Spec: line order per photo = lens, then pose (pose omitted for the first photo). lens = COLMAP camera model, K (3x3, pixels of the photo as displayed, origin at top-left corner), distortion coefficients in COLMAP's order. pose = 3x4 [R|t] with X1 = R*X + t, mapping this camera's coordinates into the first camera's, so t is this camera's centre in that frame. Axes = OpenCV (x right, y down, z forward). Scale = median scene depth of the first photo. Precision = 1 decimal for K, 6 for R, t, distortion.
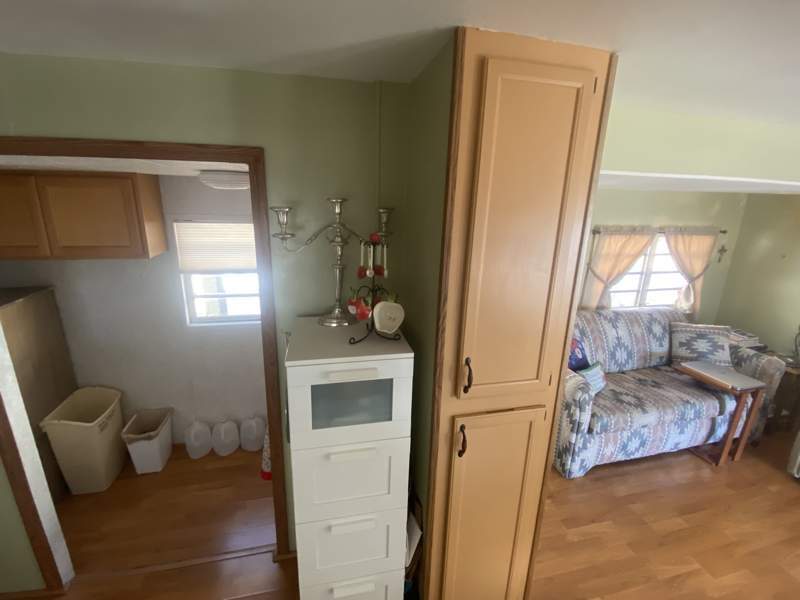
lens RADIAL K [[363.6, 0, 397.8], [0, 363.6, 296.2], [0, 0, 1]] dist [0.001573, -0.003166]
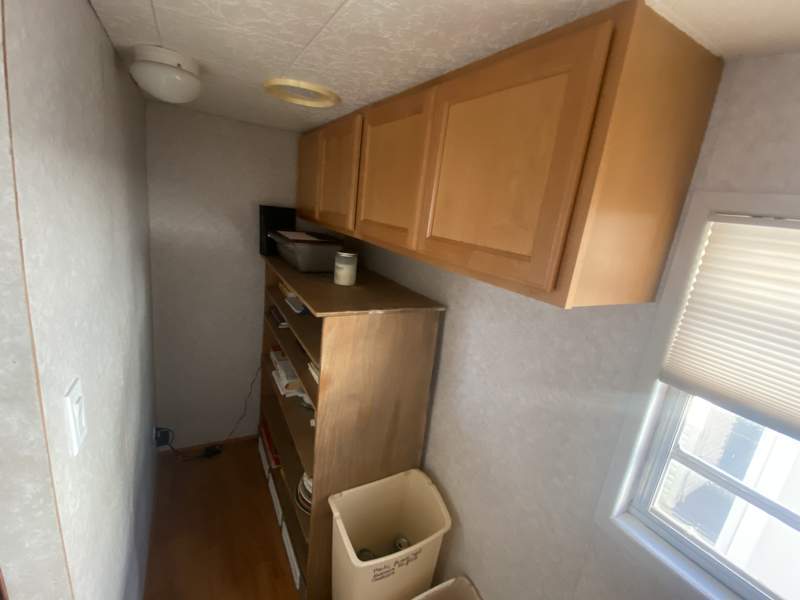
lens RADIAL K [[363.6, 0, 394.9], [0, 363.6, 293.2], [0, 0, 1]] dist [0.001573, -0.003166]
pose [[0.275927, 0.235846, -0.931794, -0.382281], [-0.366883, 0.921872, 0.124692, -0.087308], [0.888404, 0.307453, 0.340898, 0.664956]]
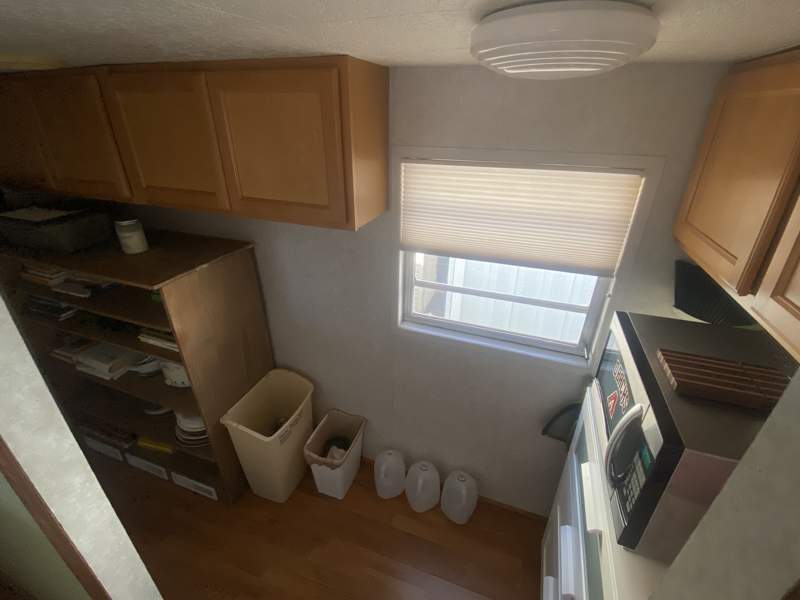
lens RADIAL K [[363.6, 0, 405.2], [0, 363.6, 296.2], [0, 0, 1]] dist [0.001573, -0.003166]
pose [[0.848495, 0.230129, -0.476547, -0.282924], [-0.143219, 0.966751, 0.211850, -0.117292], [0.509455, -0.111502, 0.853242, 0.478192]]
